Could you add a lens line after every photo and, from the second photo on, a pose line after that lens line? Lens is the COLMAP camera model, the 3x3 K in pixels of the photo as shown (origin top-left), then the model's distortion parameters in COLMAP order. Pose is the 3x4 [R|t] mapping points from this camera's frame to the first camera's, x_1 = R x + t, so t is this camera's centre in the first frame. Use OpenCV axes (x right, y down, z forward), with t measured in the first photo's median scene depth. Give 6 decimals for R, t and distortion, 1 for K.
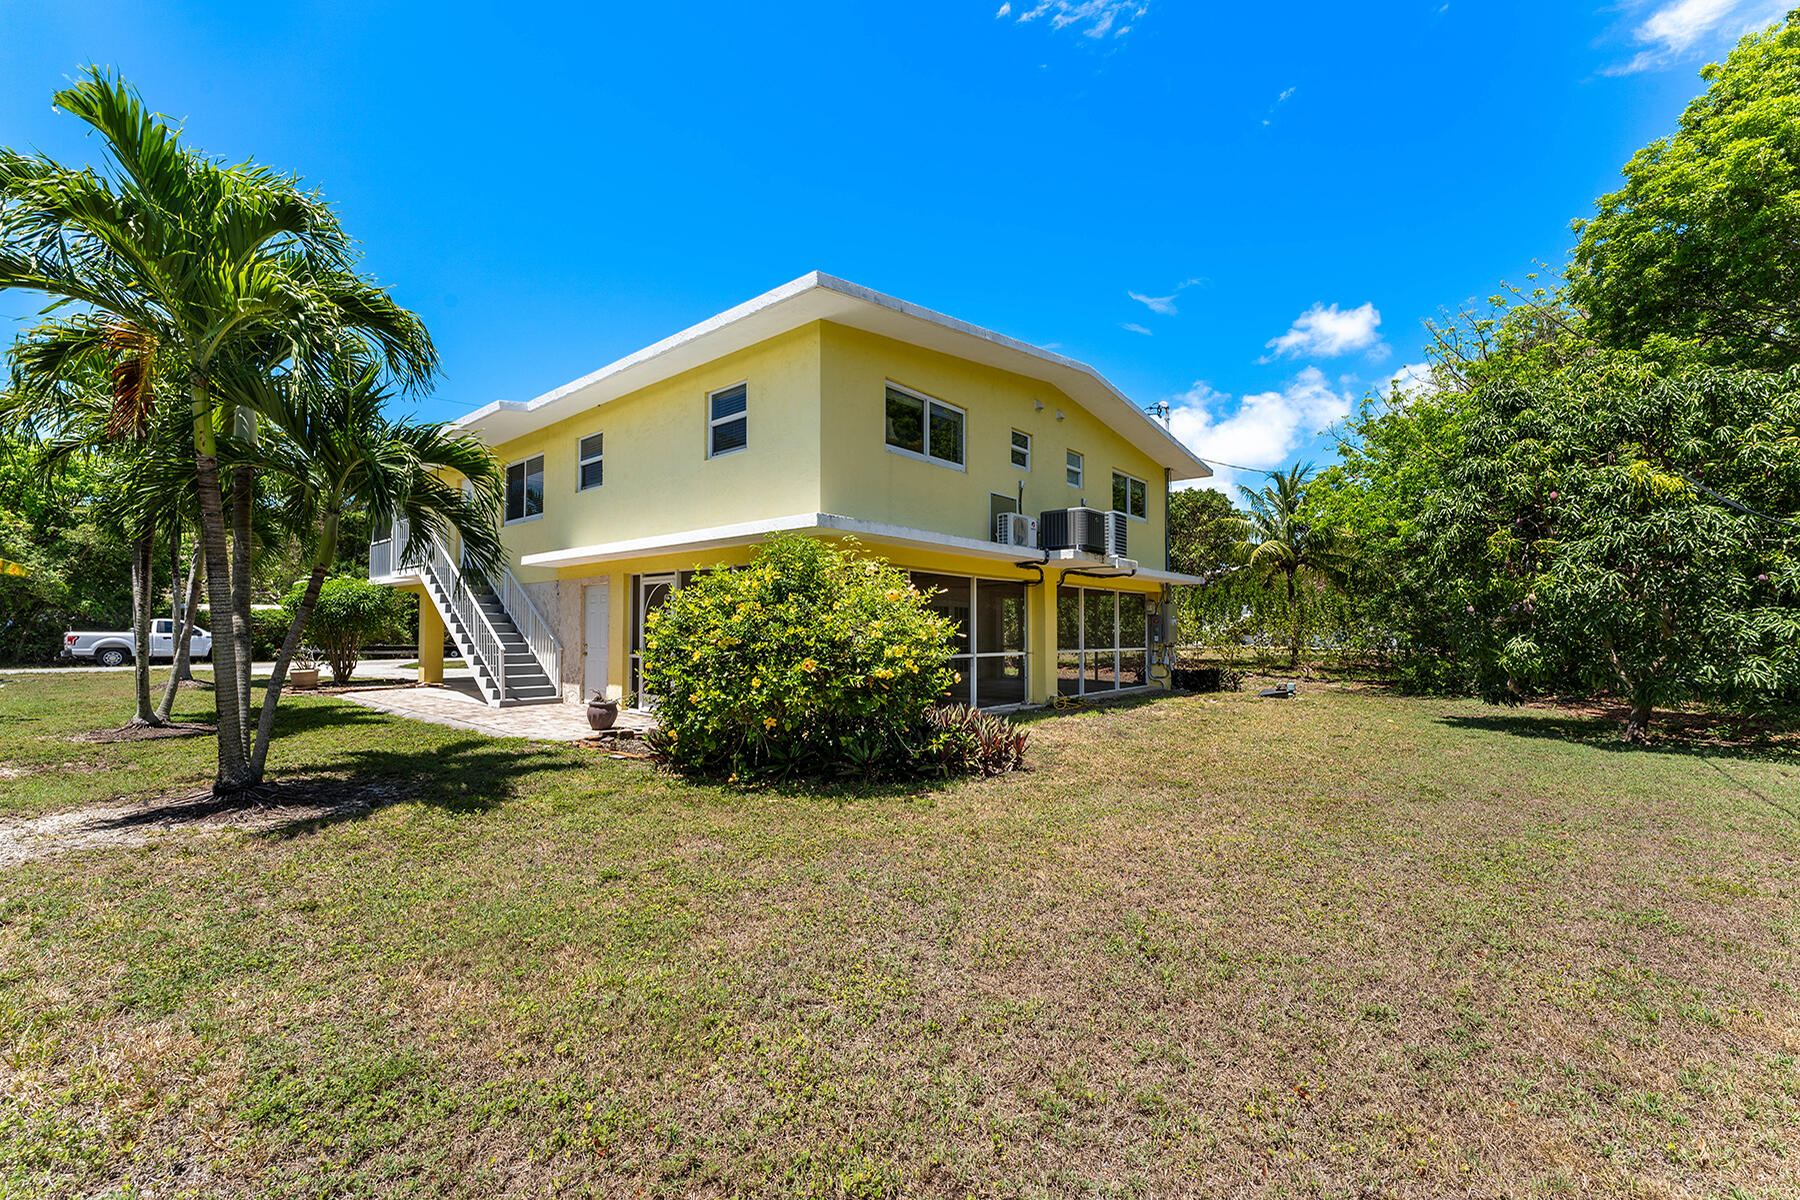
lens RADIAL K [[751.1, 0, 890.5], [0, 751.1, 607.4], [0, 0, 1]] dist [-0.001226, 0.000214]
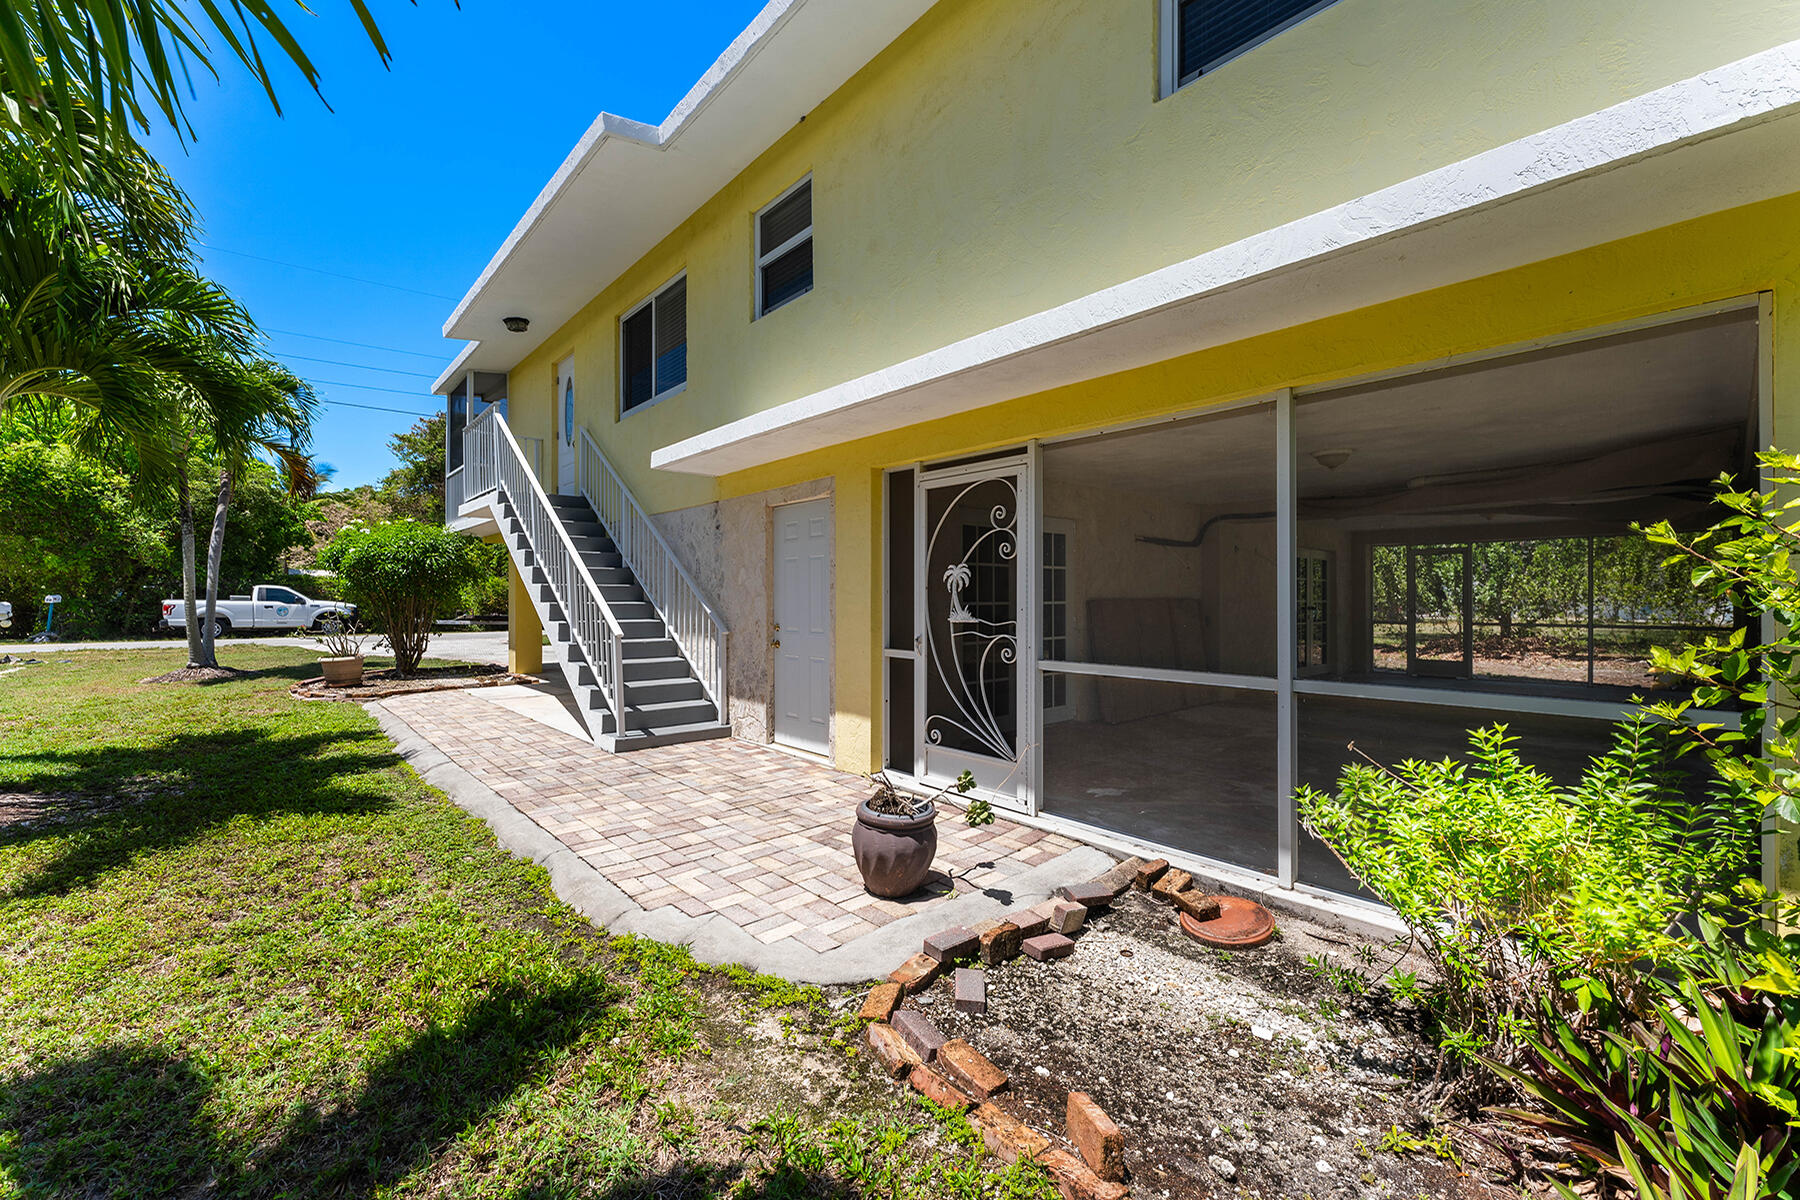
lens RADIAL K [[751.1, 0, 906.3], [0, 751.1, 597.9], [0, 0, 1]] dist [-0.001226, 0.000214]
pose [[0.992760, -0.000271, -0.120117, -0.243774], [0.003863, 0.999552, 0.029673, 0.016120], [0.120055, -0.029922, 0.992316, 0.482889]]
